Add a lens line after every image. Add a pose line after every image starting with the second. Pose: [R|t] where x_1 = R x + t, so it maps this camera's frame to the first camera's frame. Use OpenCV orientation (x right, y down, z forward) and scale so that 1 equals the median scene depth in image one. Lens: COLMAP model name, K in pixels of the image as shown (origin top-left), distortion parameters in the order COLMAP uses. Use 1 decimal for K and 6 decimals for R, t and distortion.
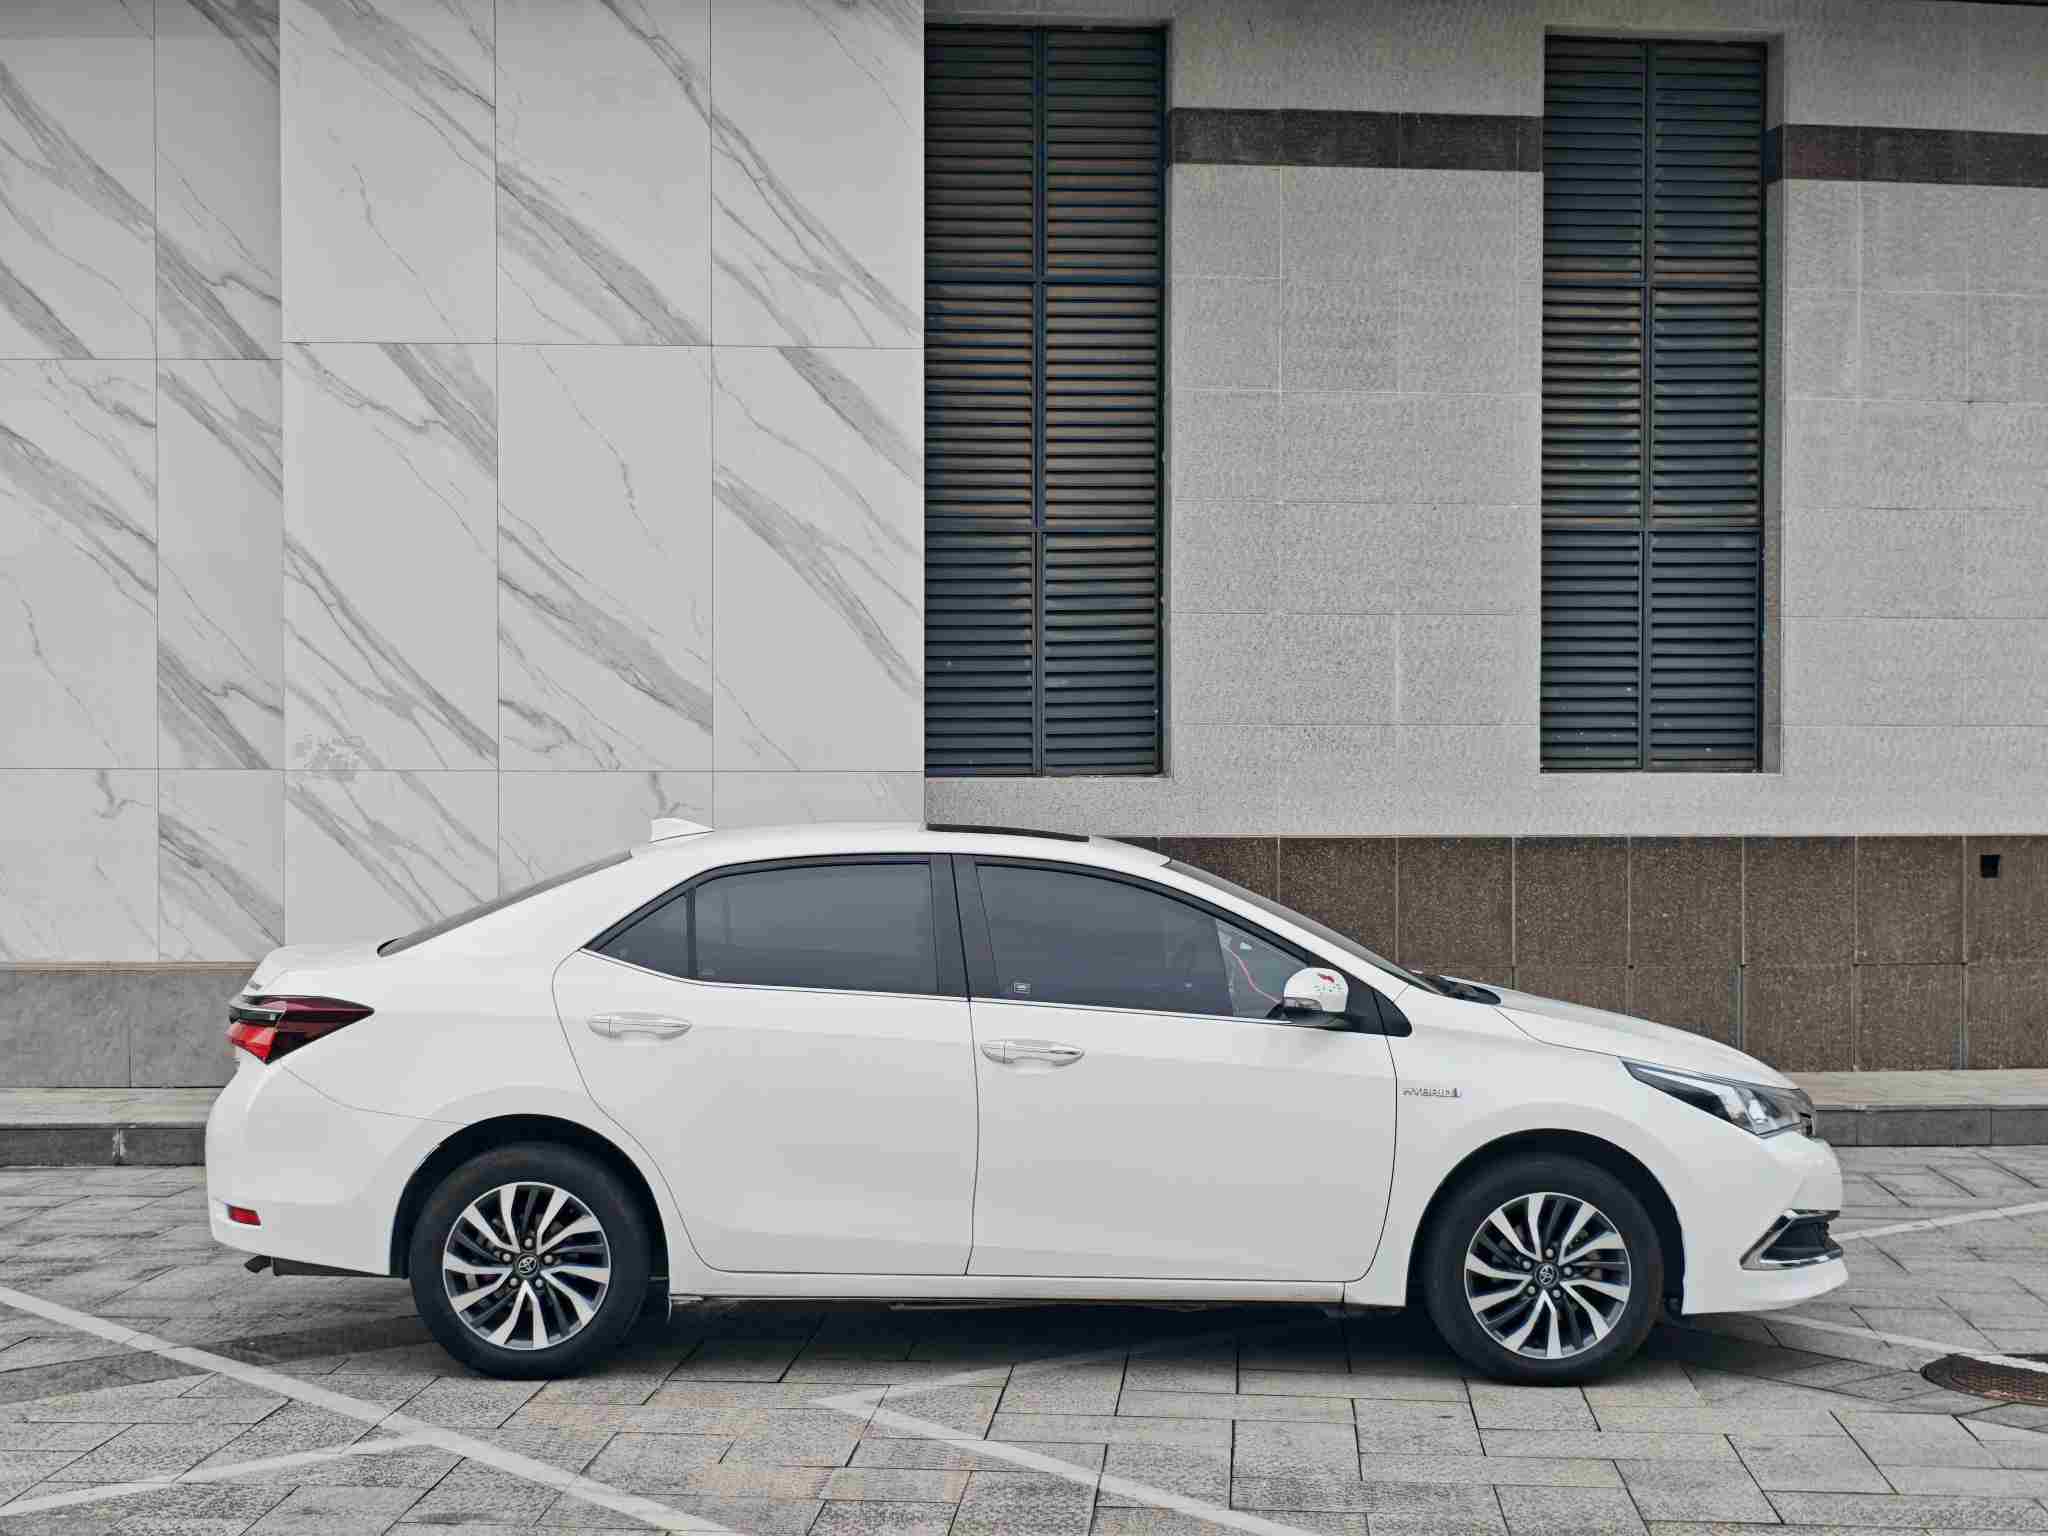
lens RADIAL K [[3174.4, 0, 1048.1], [0, 3174.4, 789.3], [0, 0, 1]] dist [0.155712, -0.455047]
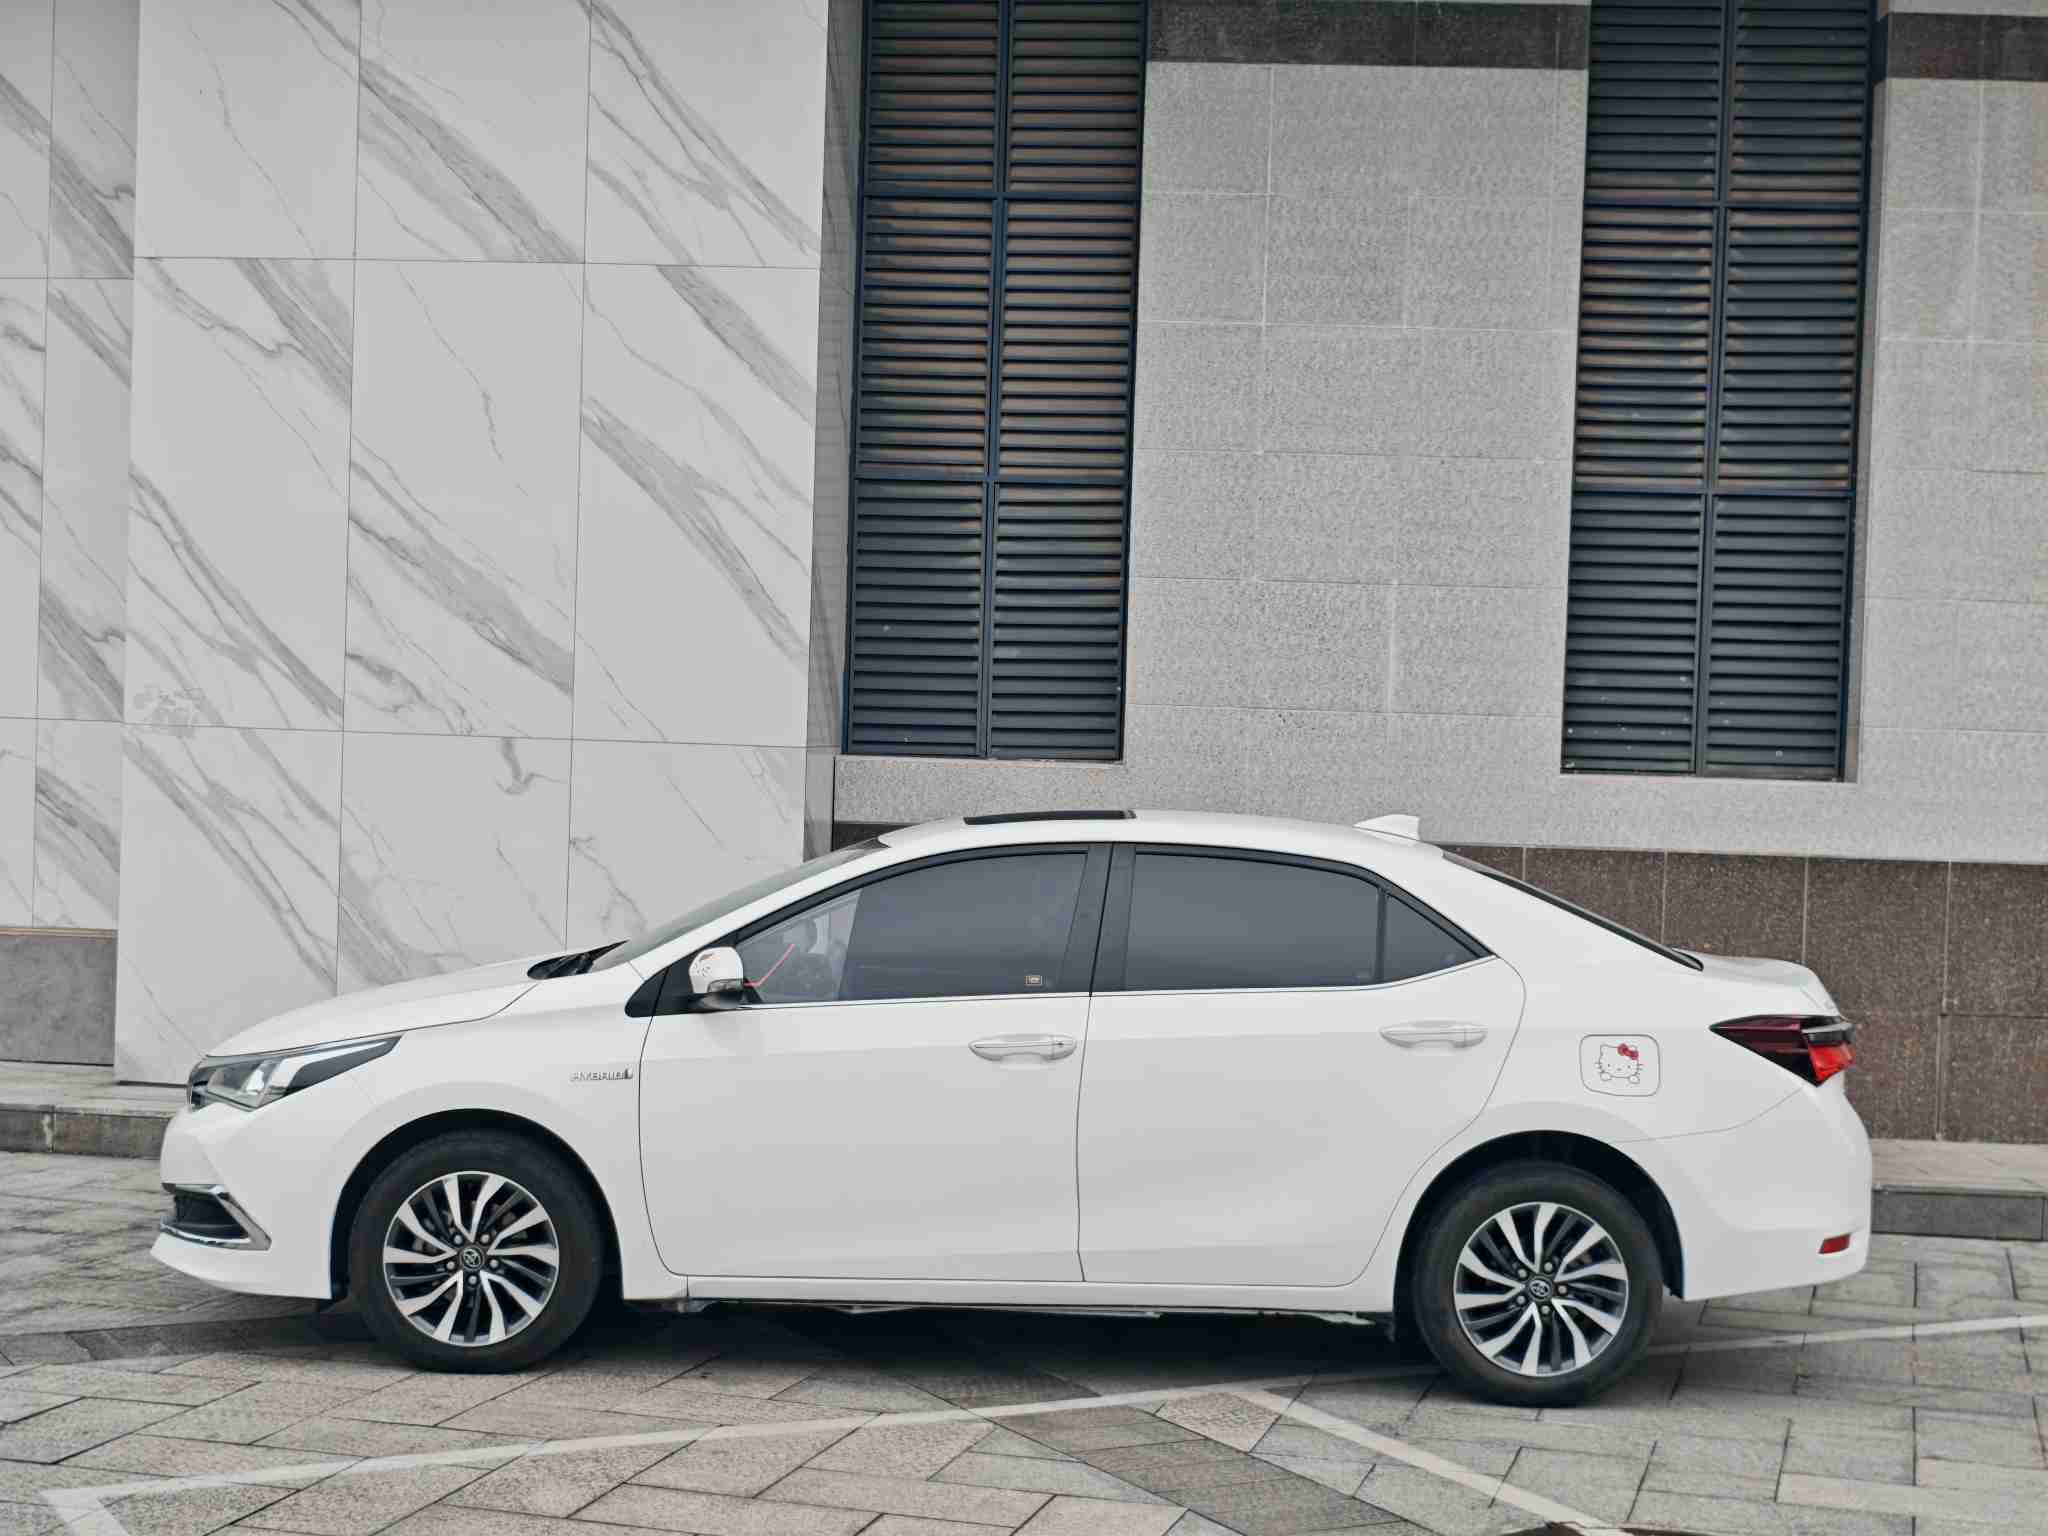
lens RADIAL K [[3174.4, 0, 1048.1], [0, 3174.4, 789.3], [0, 0, 1]] dist [0.155712, -0.455047]
pose [[0.982604, 0.034589, -0.182463, 0.177347], [-0.033670, 0.999400, 0.008136, -0.003223], [0.182634, -0.001851, 0.983179, 0.133510]]
